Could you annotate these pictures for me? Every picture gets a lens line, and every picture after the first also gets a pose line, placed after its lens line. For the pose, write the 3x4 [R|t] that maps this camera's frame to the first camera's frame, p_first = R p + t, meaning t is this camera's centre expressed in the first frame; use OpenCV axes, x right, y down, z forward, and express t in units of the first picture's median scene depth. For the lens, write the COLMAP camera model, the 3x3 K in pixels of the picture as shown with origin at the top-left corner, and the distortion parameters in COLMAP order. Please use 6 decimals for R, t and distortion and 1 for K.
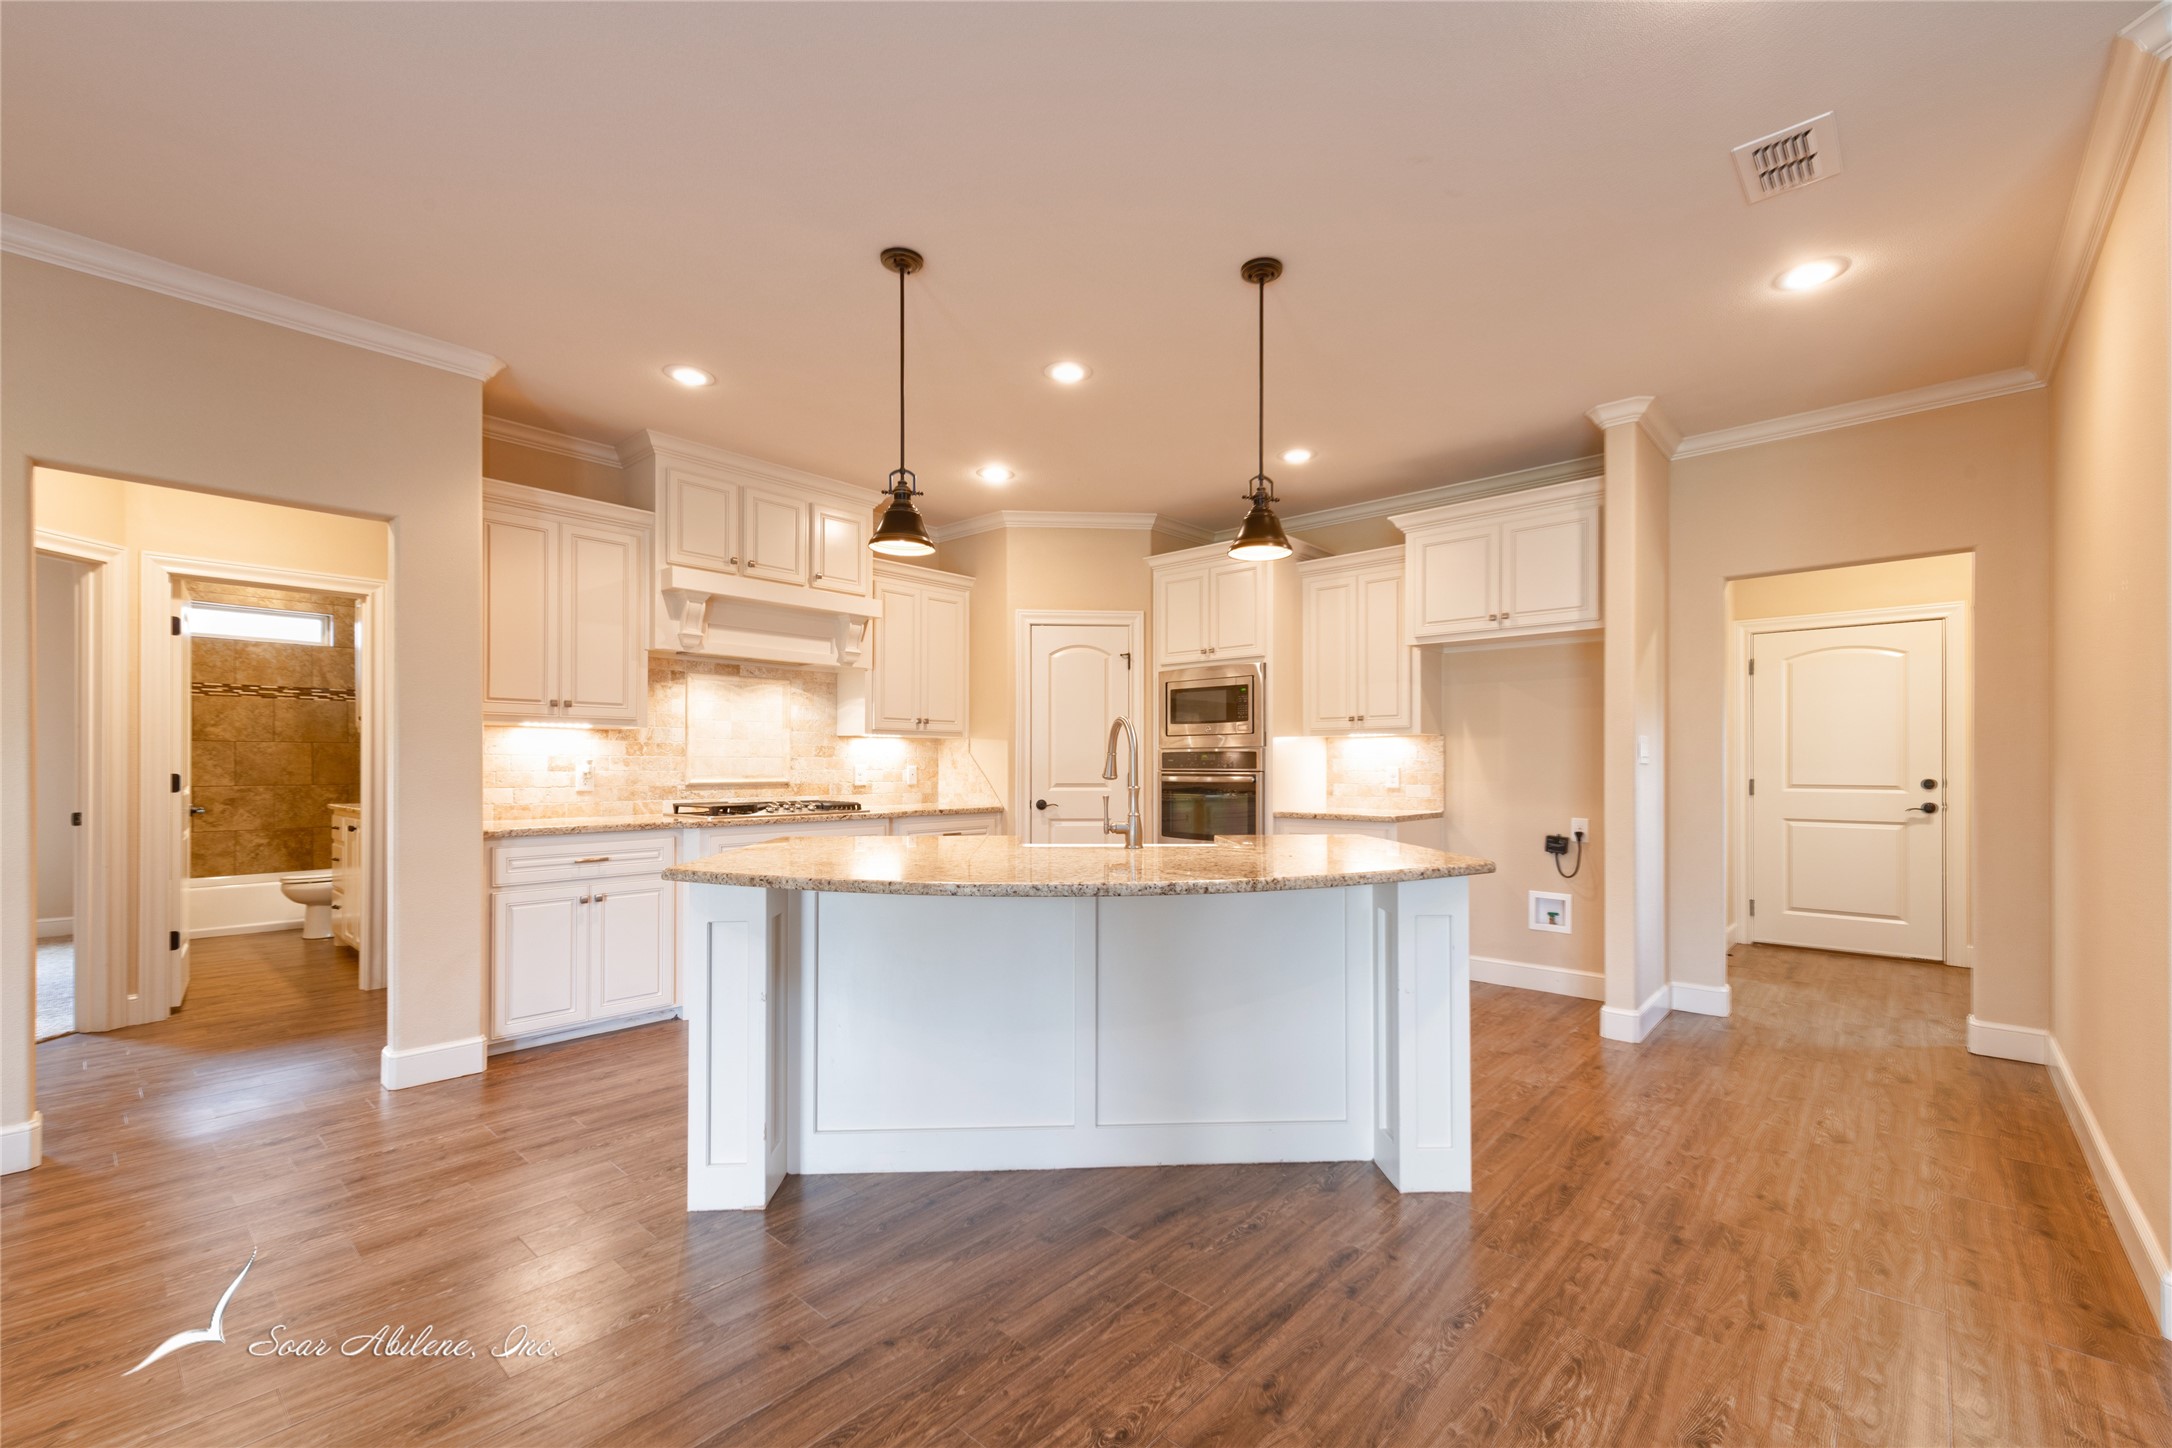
lens RADIAL K [[909.2, 0, 1096.8], [0, 909.2, 763.4], [0, 0, 1]] dist [0.012812, -0.000157]
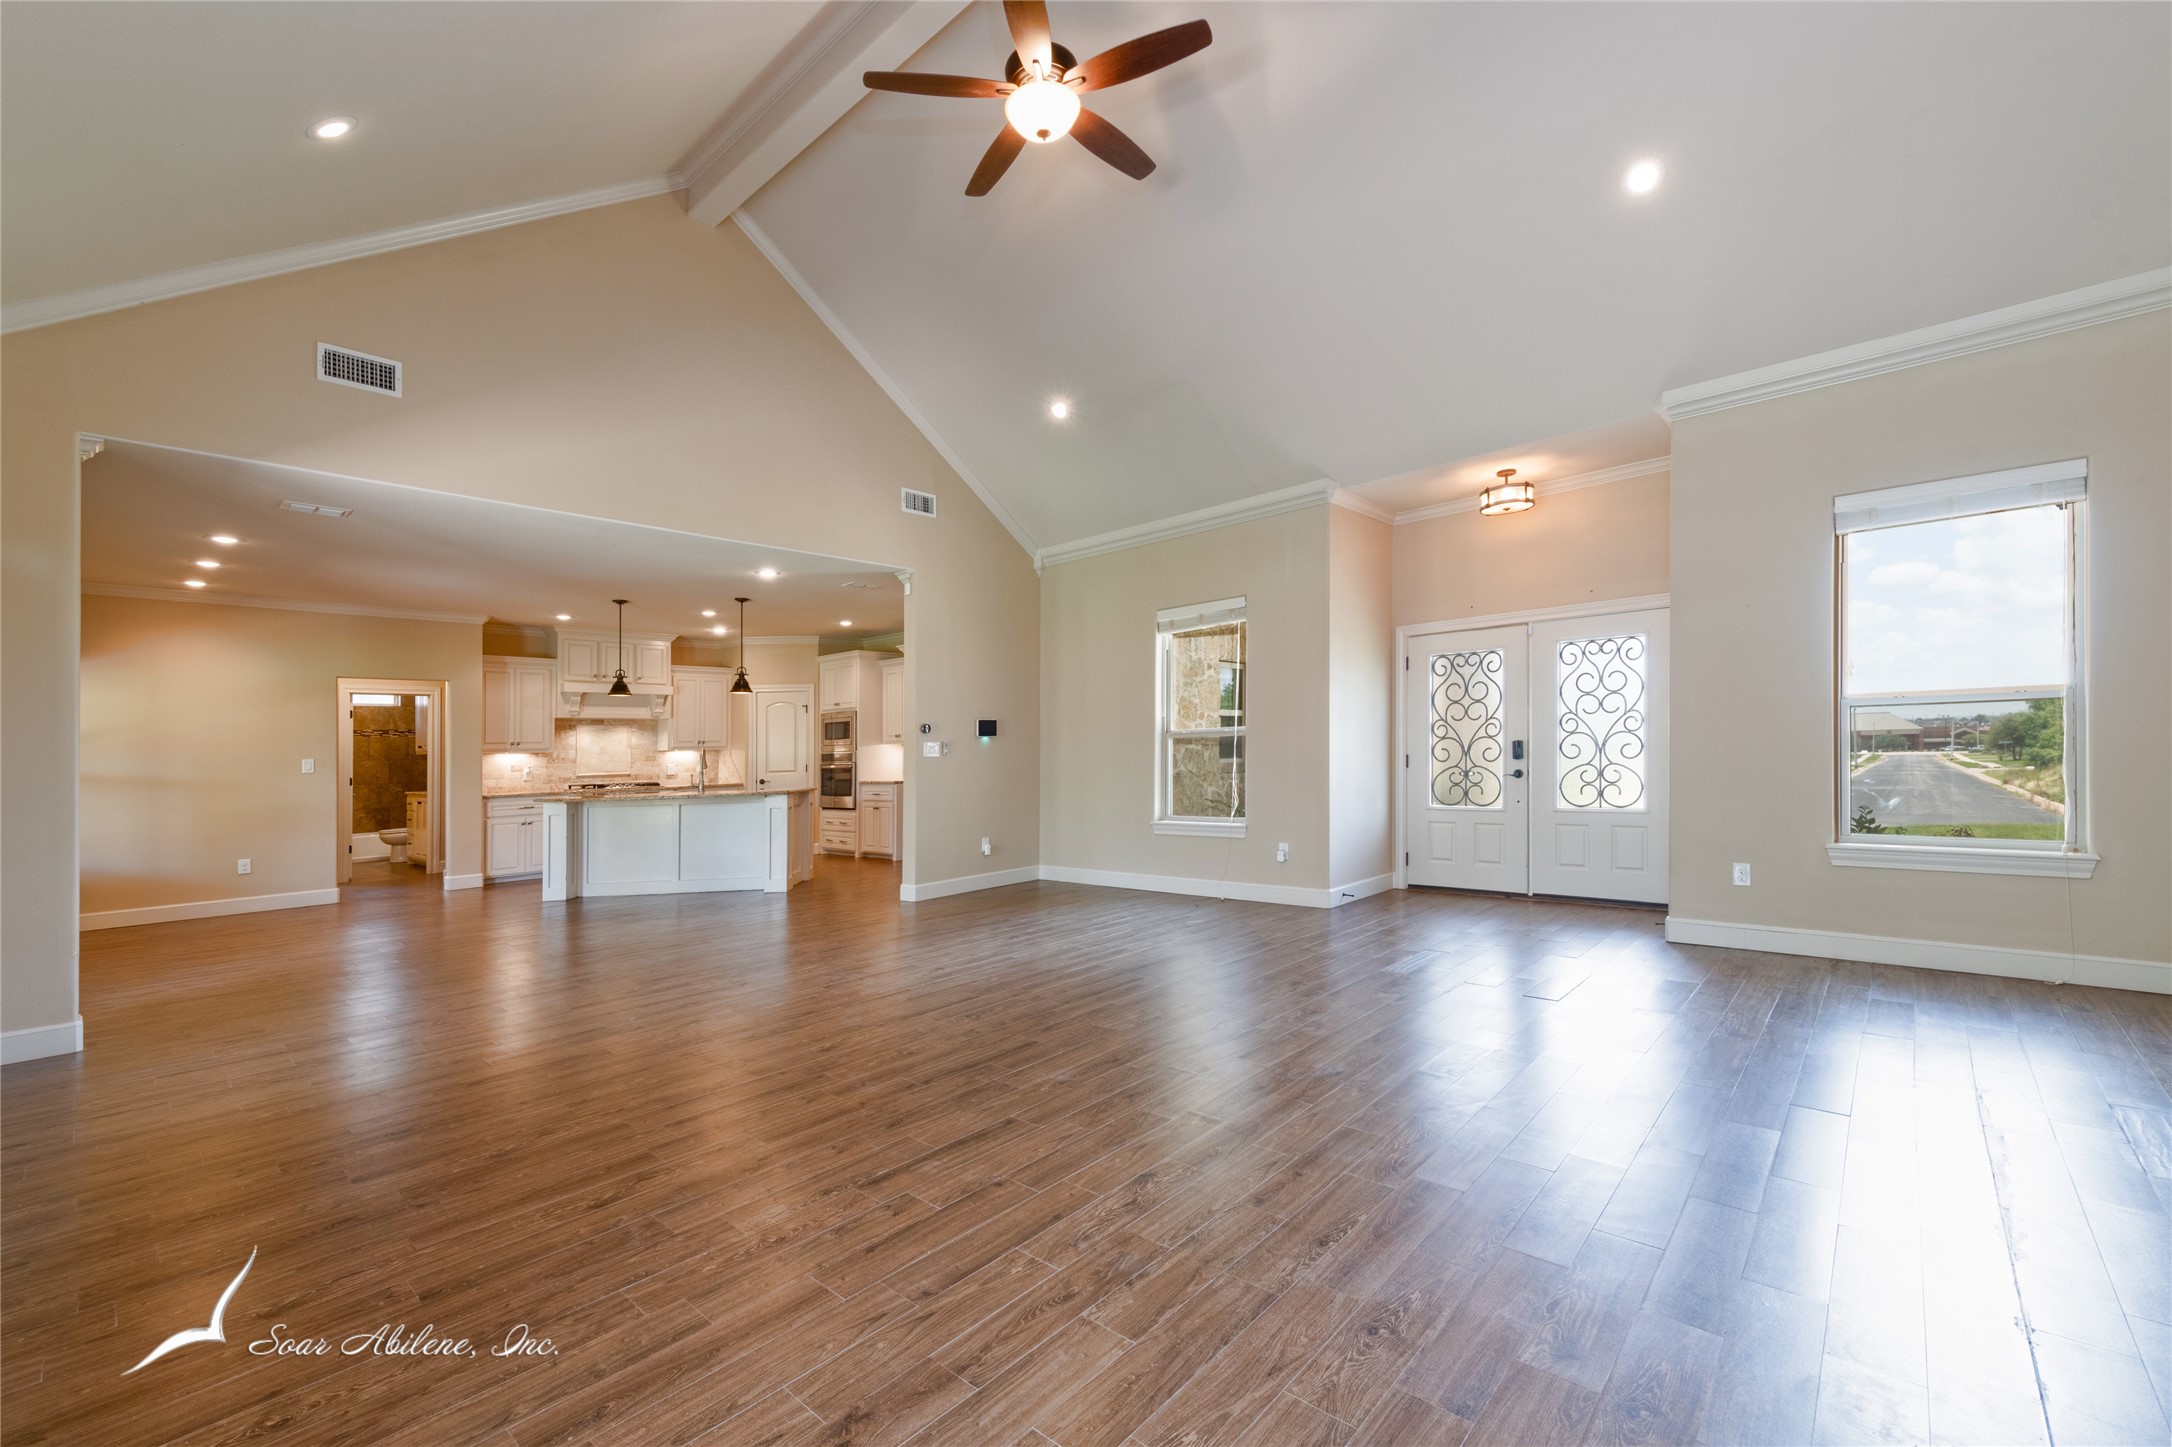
lens RADIAL K [[894.9, 0, 1101.0], [0, 894.9, 714.5], [0, 0, 1]] dist [0.011080, -0.000107]
pose [[0.999568, -0.028740, 0.006223, 0.835613], [0.028962, 0.998812, -0.039187, -0.004255], [-0.005089, 0.039350, 0.999213, -1.221600]]
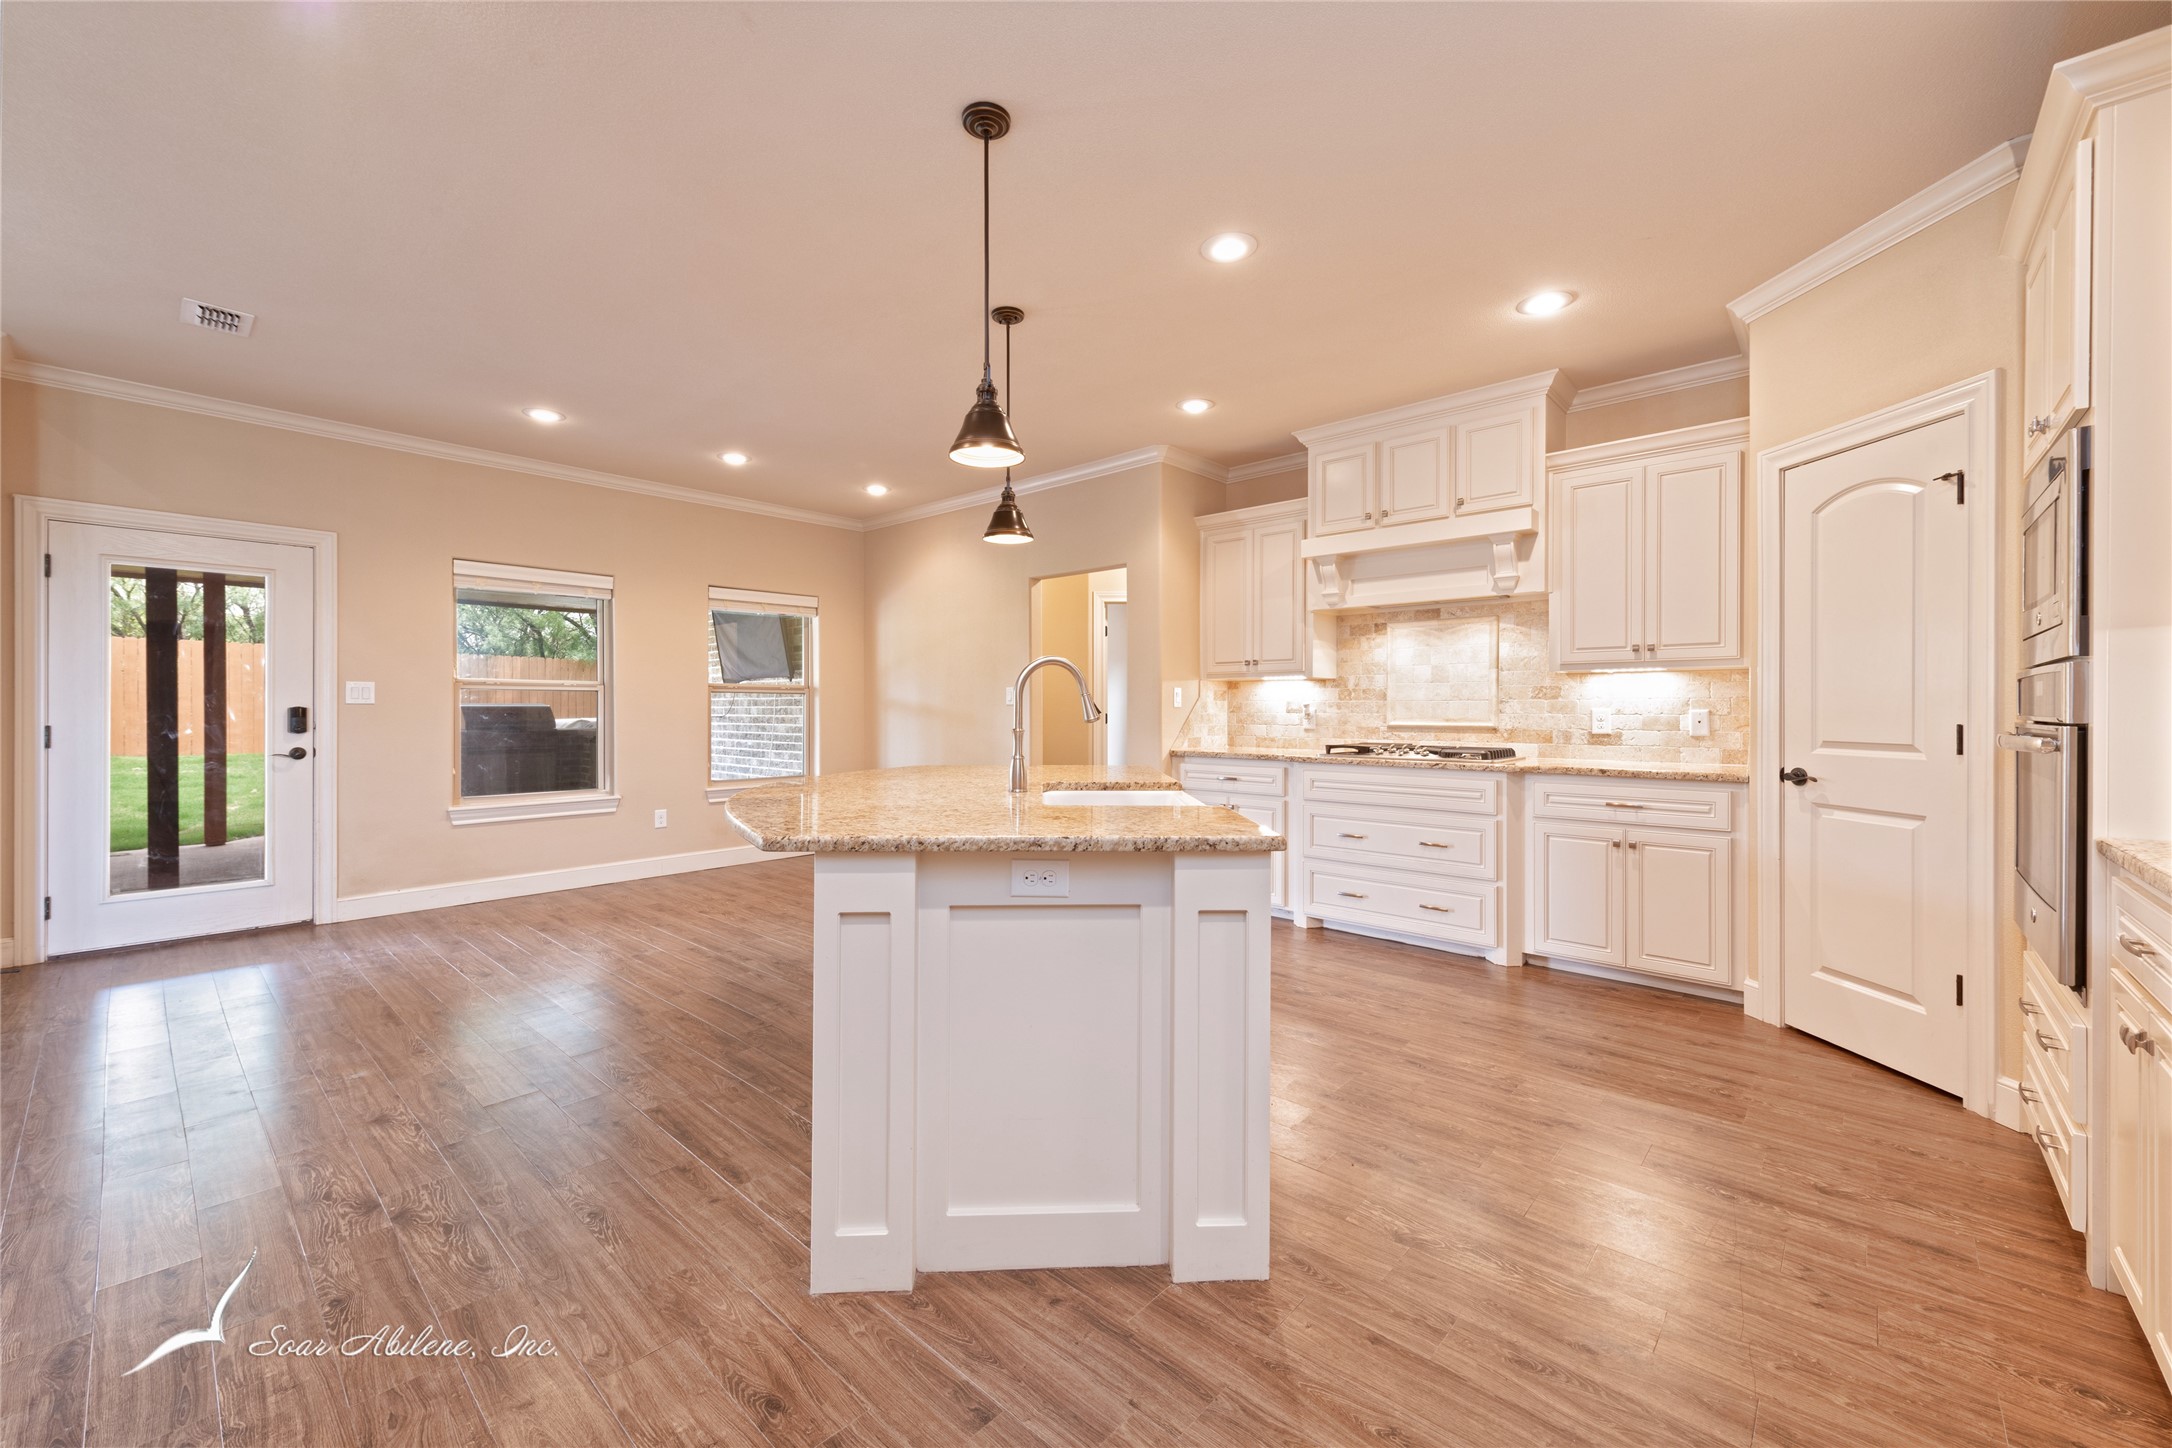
lens RADIAL K [[859.5, 0, 1089.6], [0, 859.5, 707.8], [0, 0, 1]] dist [0.011356, -0.000520]
pose [[-0.005756, -0.002156, -0.999981, 0.602860], [-0.000063, 0.999998, -0.002156, 0.003582], [0.999983, 0.000050, -0.005756, 0.674958]]
